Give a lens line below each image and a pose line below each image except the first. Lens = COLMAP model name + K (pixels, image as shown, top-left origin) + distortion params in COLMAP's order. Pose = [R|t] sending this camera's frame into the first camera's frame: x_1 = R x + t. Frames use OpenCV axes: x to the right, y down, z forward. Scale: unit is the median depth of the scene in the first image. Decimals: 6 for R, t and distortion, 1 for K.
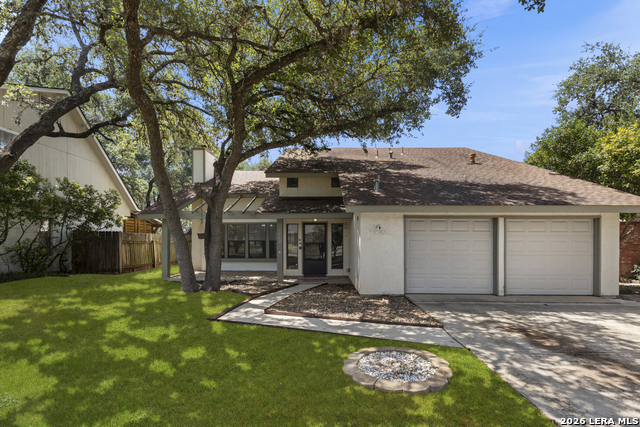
lens RADIAL K [[295.7, 0, 319.3], [0, 295.7, 218.3], [0, 0, 1]] dist [-0.000450, 0.000053]
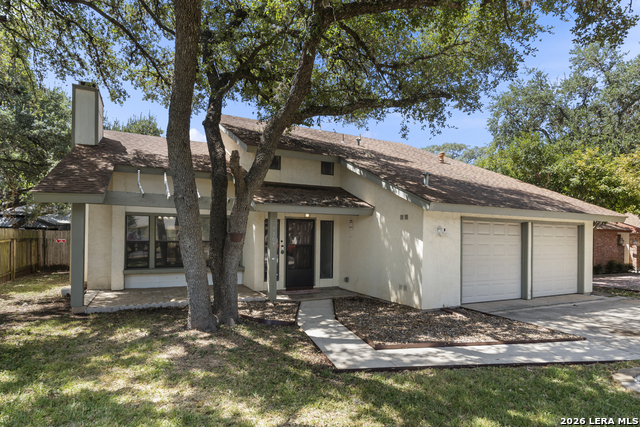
lens RADIAL K [[350.3, 0, 320.6], [0, 350.3, 218.8], [0, 0, 1]] dist [-0.000247, 0.000423]
pose [[0.886532, 0.035407, 0.461311, -0.583625], [-0.044477, 0.998972, 0.008800, 0.007245], [-0.460525, -0.028319, 0.887195, 0.274196]]
